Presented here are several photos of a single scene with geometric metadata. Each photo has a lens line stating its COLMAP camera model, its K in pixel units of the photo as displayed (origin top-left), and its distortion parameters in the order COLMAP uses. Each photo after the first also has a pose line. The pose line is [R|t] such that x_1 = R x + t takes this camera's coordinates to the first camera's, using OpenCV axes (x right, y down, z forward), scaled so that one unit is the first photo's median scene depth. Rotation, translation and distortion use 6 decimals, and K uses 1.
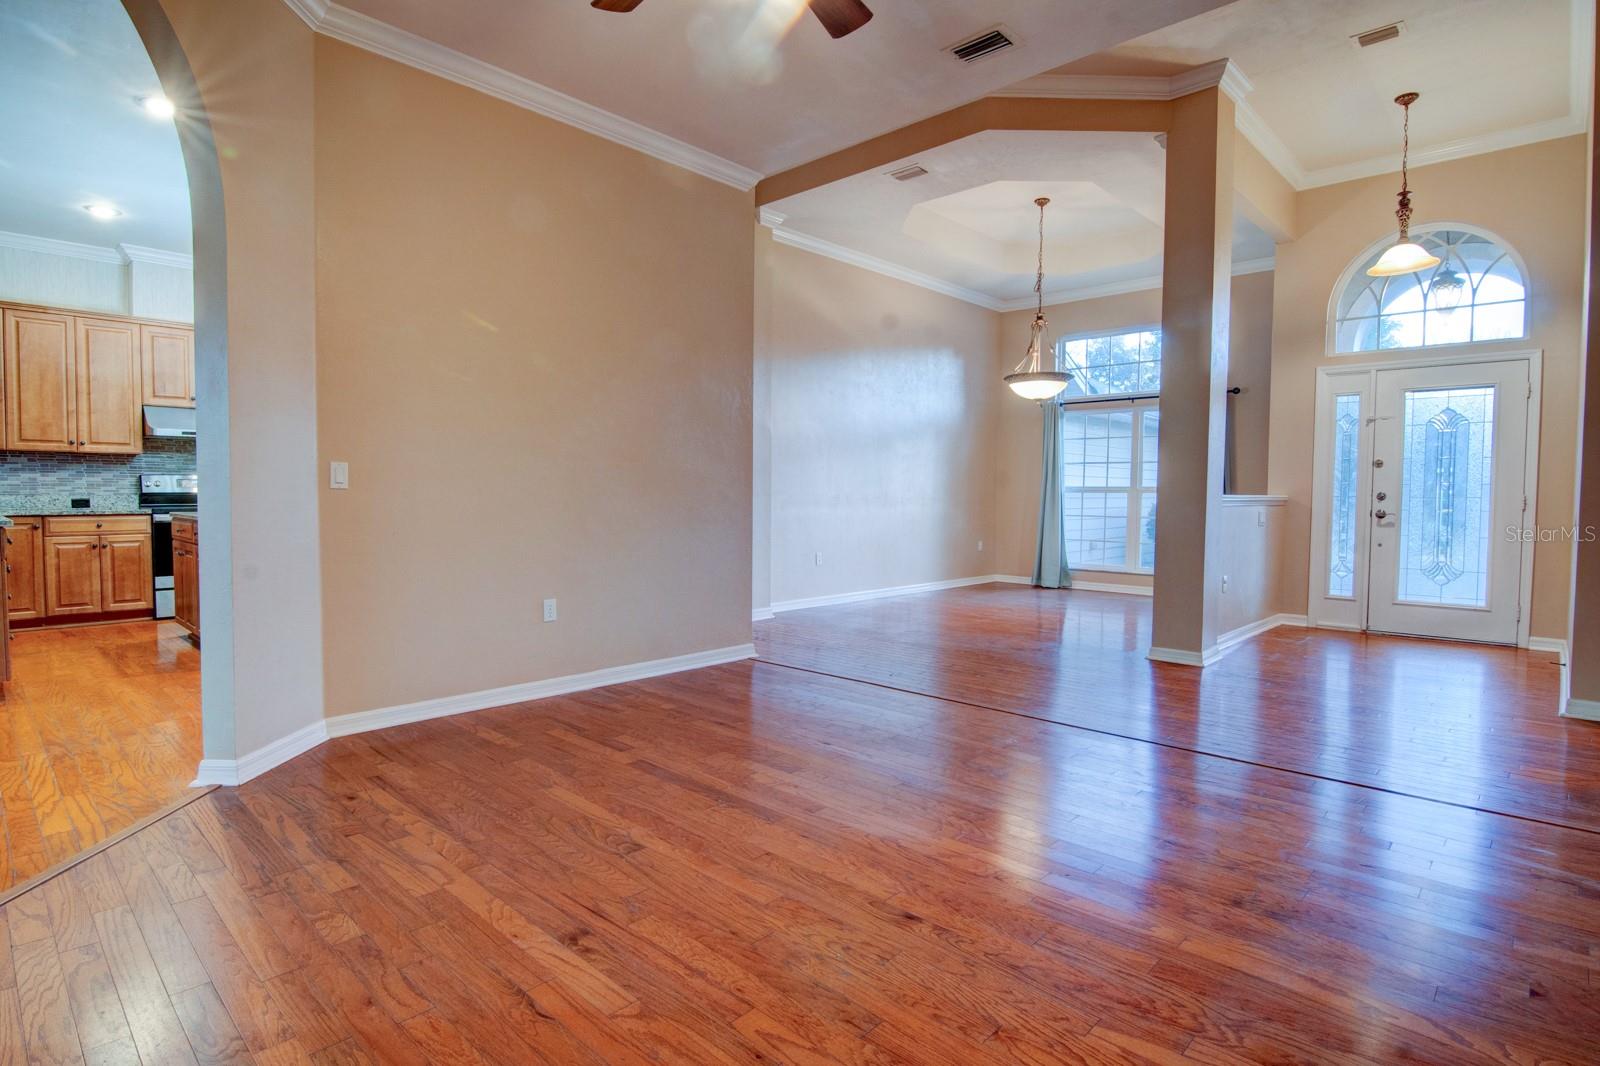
lens RADIAL K [[817.4, 0, 791.6], [0, 817.4, 530.6], [0, 0, 1]] dist [-0.012376, -0.006433]
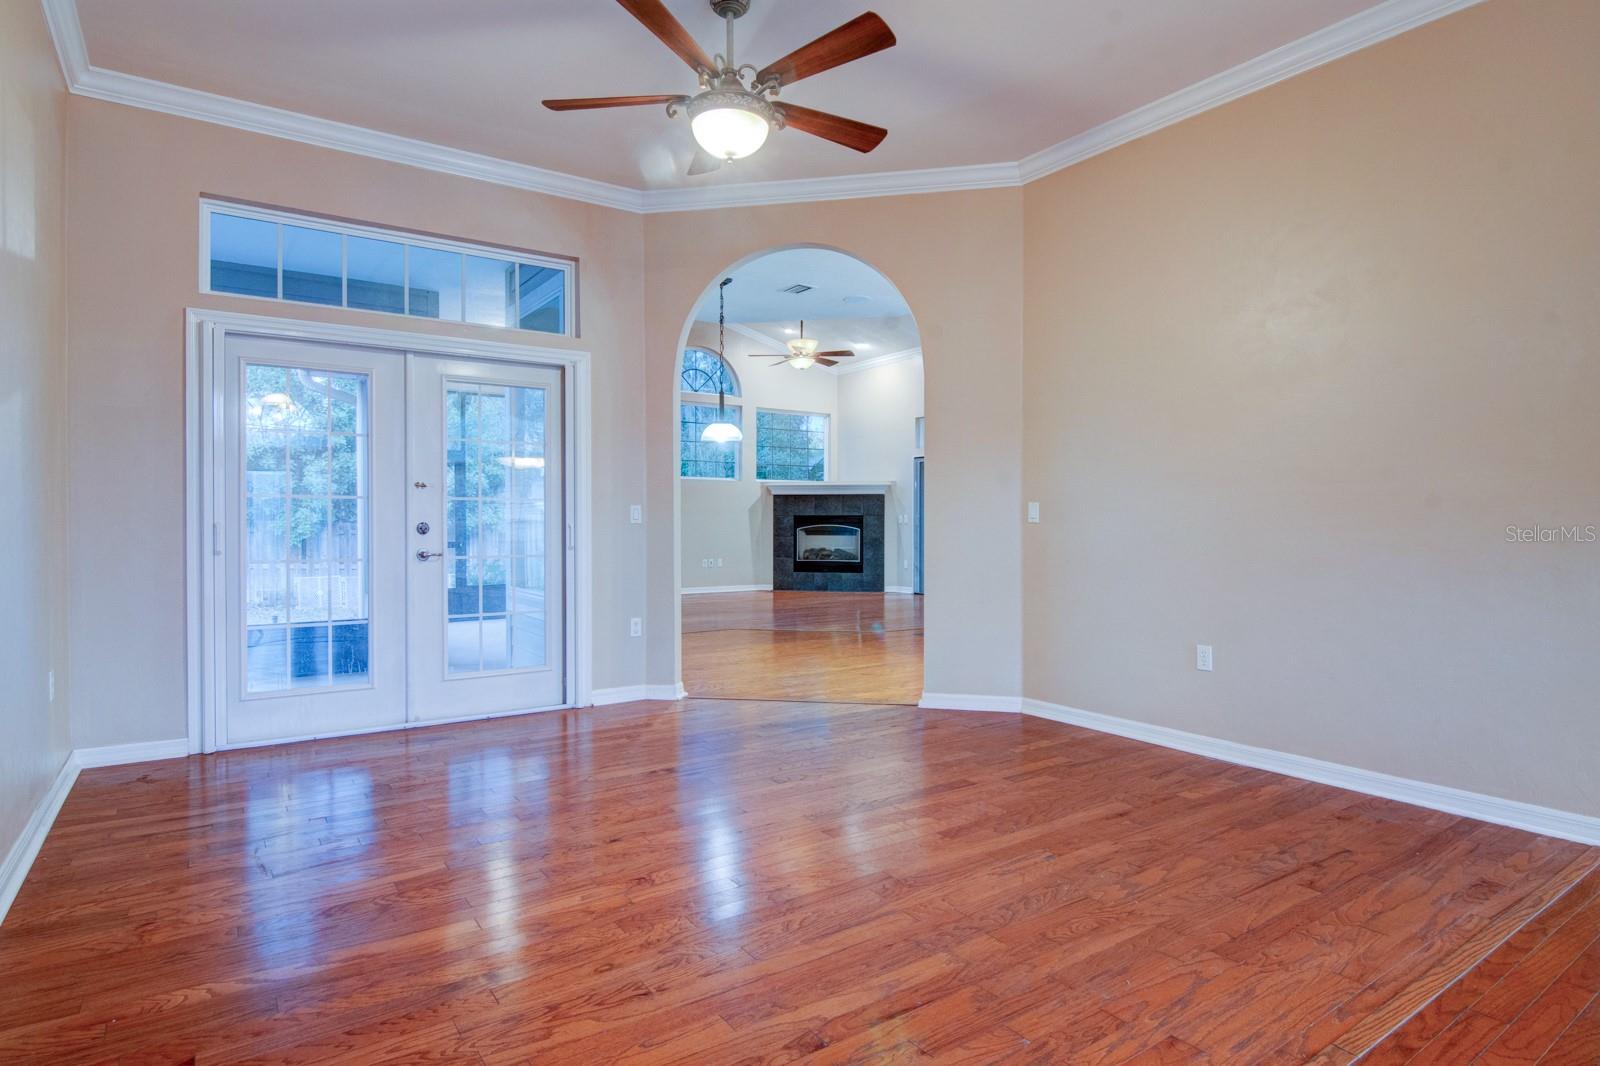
lens RADIAL K [[857.4, 0, 800.0], [0, 857.4, 531.5], [0, 0, 1]] dist [-0.011294, -0.001468]
pose [[-0.200080, 0.004622, -0.979769, 0.472232], [-0.045537, 0.998864, 0.014012, -0.022099], [0.978721, 0.047419, -0.199642, 0.502548]]
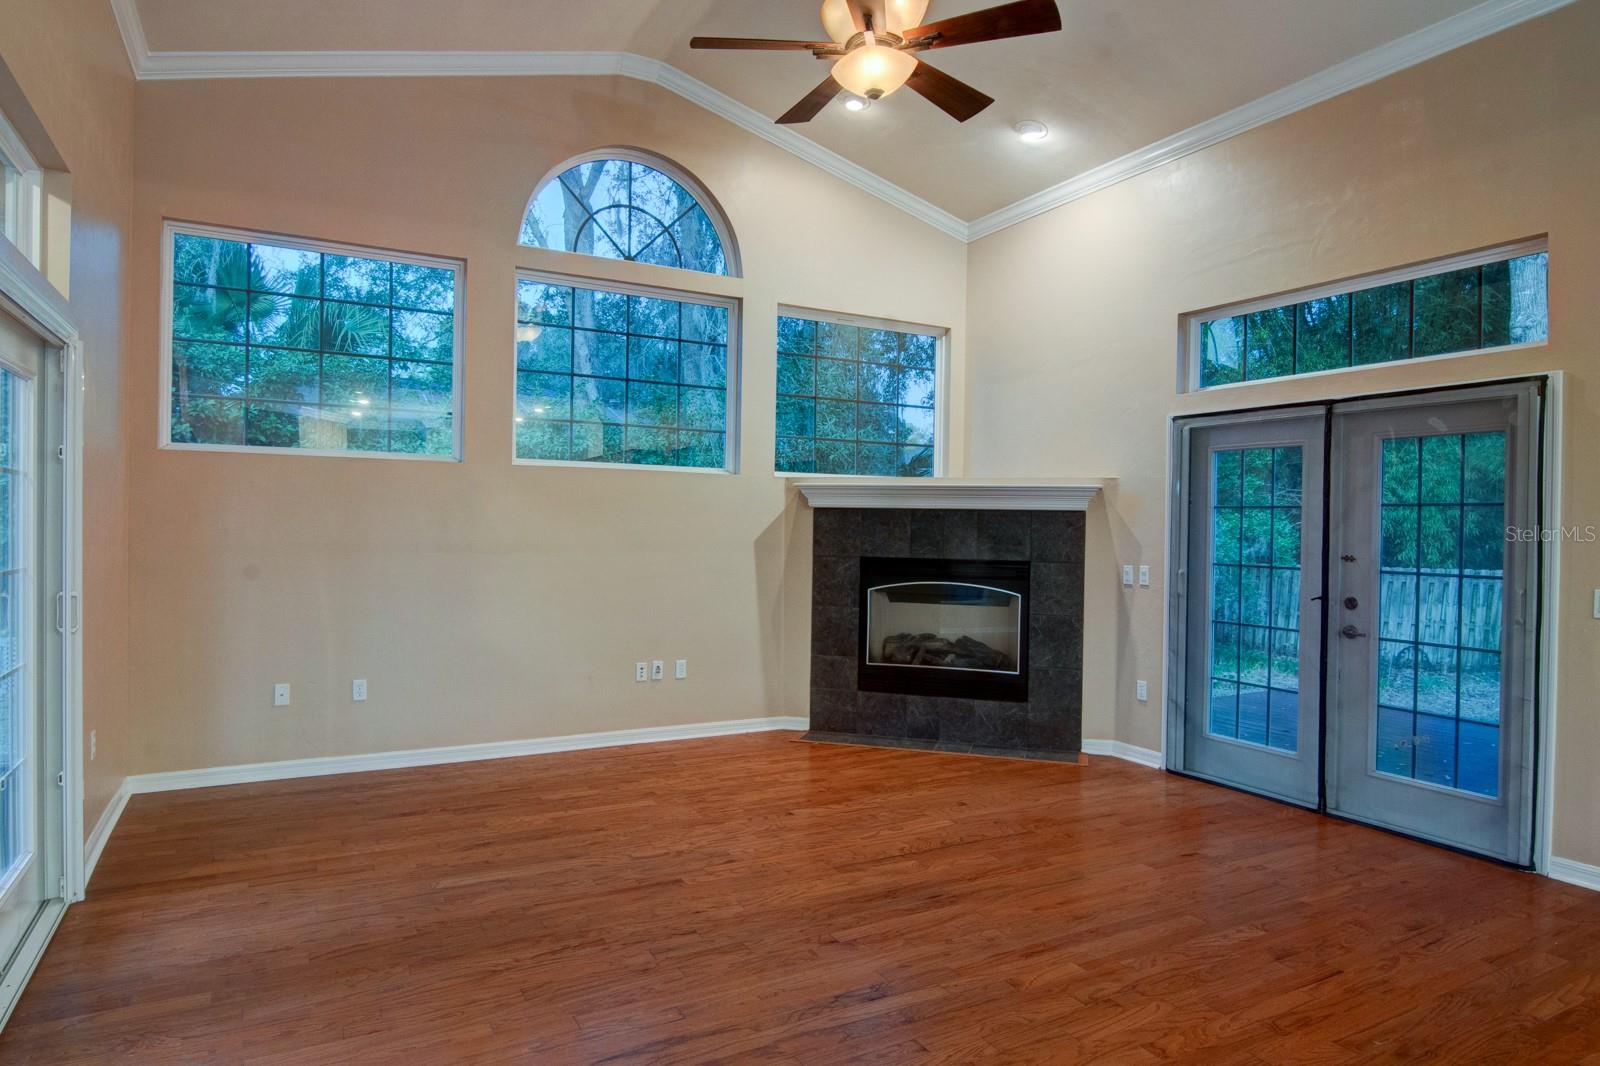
lens RADIAL K [[947.5, 0, 793.5], [0, 947.5, 532.5], [0, 0, 1]] dist [0.004476, -0.018471]
pose [[-0.305267, -0.004462, -0.952256, -0.657168], [-0.059890, 0.998099, 0.014522, -0.068479], [0.950382, 0.061464, -0.304954, 0.292309]]
